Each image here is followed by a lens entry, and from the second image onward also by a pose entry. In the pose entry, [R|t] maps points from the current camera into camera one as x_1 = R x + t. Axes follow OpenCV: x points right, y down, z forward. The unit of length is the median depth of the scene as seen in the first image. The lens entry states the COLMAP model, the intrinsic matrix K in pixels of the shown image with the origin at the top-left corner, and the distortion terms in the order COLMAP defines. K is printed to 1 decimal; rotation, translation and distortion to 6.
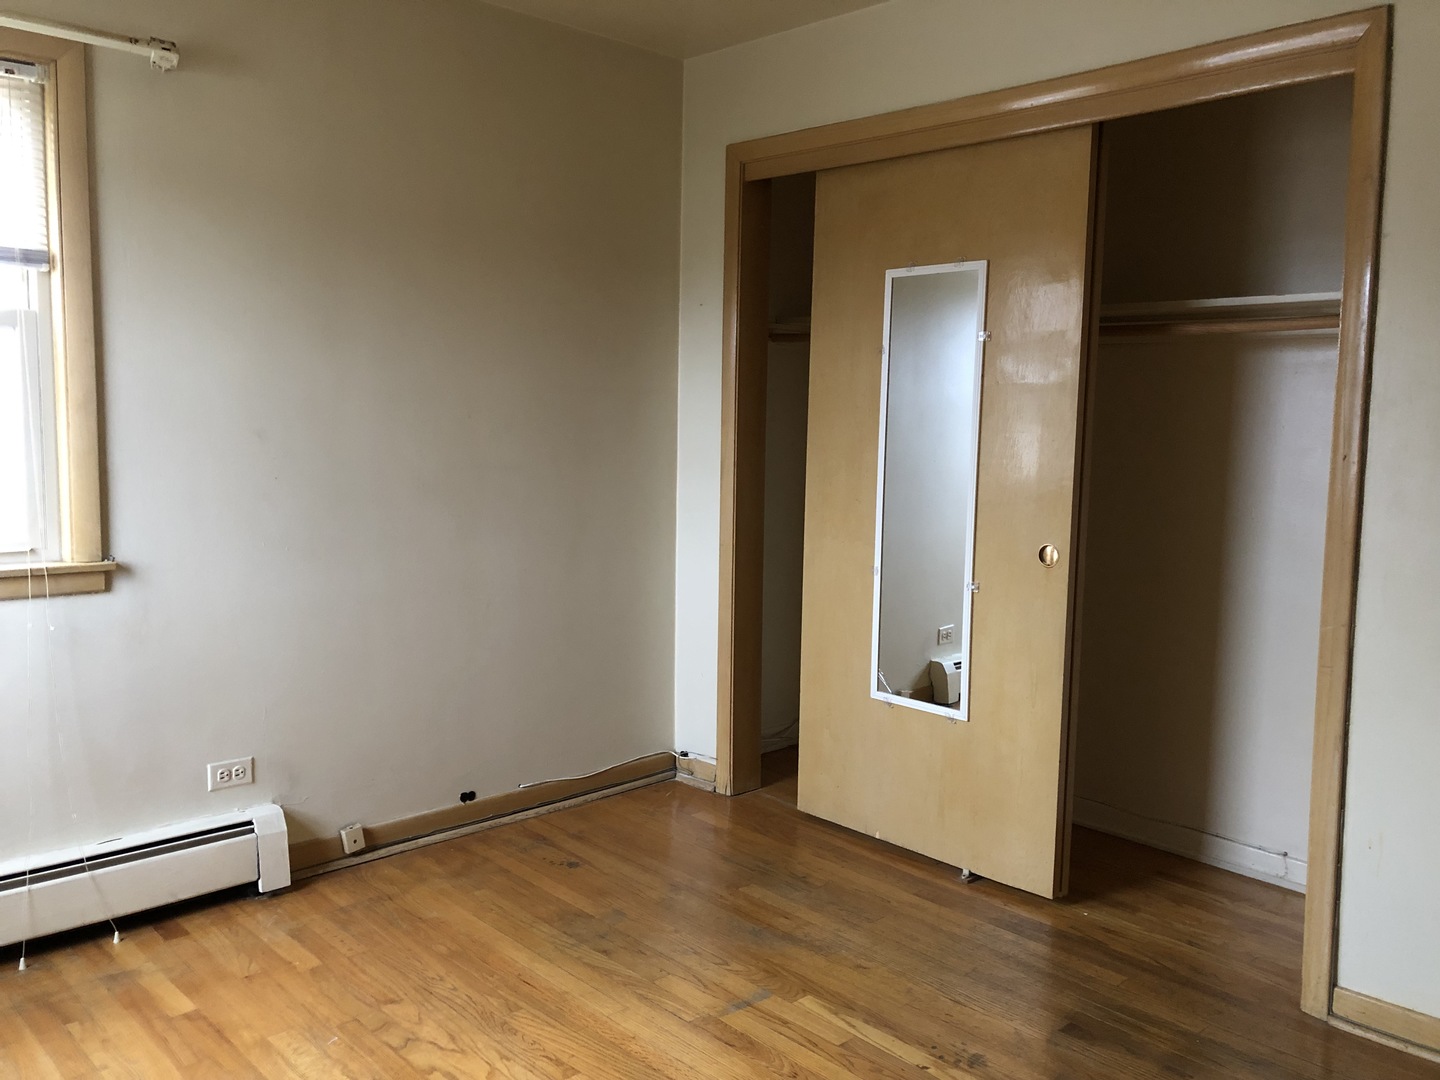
lens RADIAL K [[1174.0, 0, 716.2], [0, 1174.0, 540.3], [0, 0, 1]] dist [-0.010062, 0.001078]
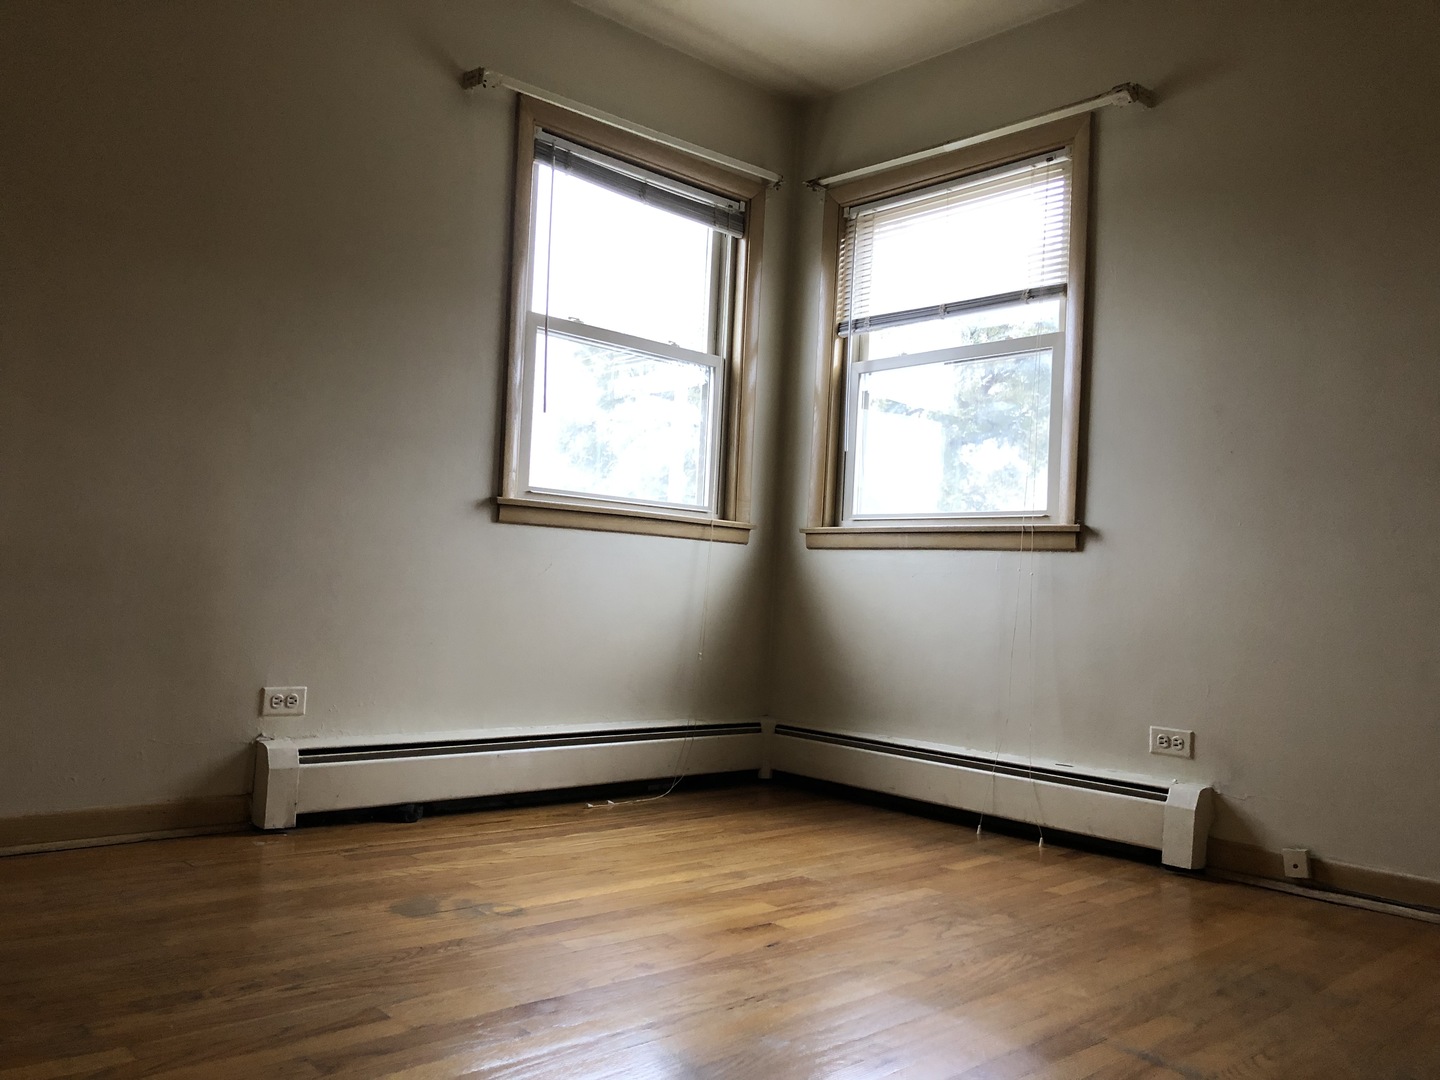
lens RADIAL K [[1174.0, 0, 716.5], [0, 1174.0, 540.0], [0, 0, 1]] dist [-0.010062, 0.001078]
pose [[-0.009630, -0.061500, -0.998061, 0.624237], [-0.151201, 0.986720, -0.059342, 0.147861], [0.988456, 0.150336, -0.018801, 0.609112]]
